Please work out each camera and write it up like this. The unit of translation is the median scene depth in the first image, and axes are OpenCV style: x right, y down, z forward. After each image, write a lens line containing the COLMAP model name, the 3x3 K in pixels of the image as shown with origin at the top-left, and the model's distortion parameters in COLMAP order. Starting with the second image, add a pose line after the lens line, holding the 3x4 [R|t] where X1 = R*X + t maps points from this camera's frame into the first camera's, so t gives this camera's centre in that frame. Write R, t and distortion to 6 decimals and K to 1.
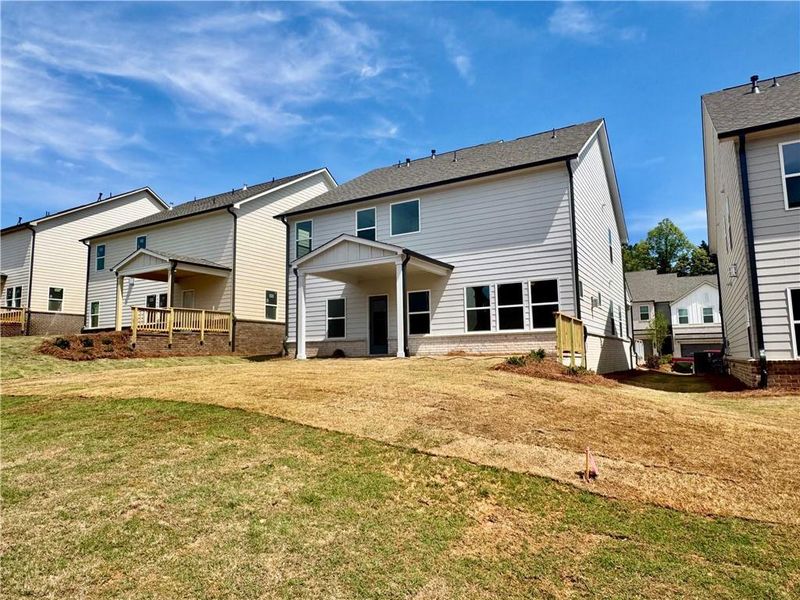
lens RADIAL K [[515.9, 0, 400.0], [0, 515.9, 300.0], [0, 0, 1]] dist [-0.000213, -0.001311]
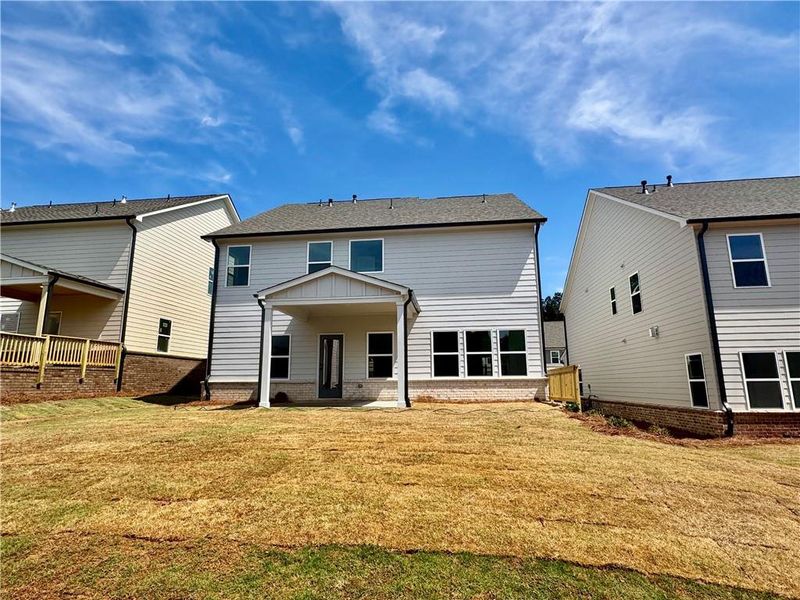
lens RADIAL K [[433.1, 0, 400.0], [0, 433.1, 300.0], [0, 0, 1]] dist [-0.005310, -0.000765]
pose [[0.917307, 0.082424, 0.389556, -0.218114], [-0.051511, 0.994684, -0.089164, -0.006474], [-0.394834, 0.061725, 0.916677, 0.206862]]
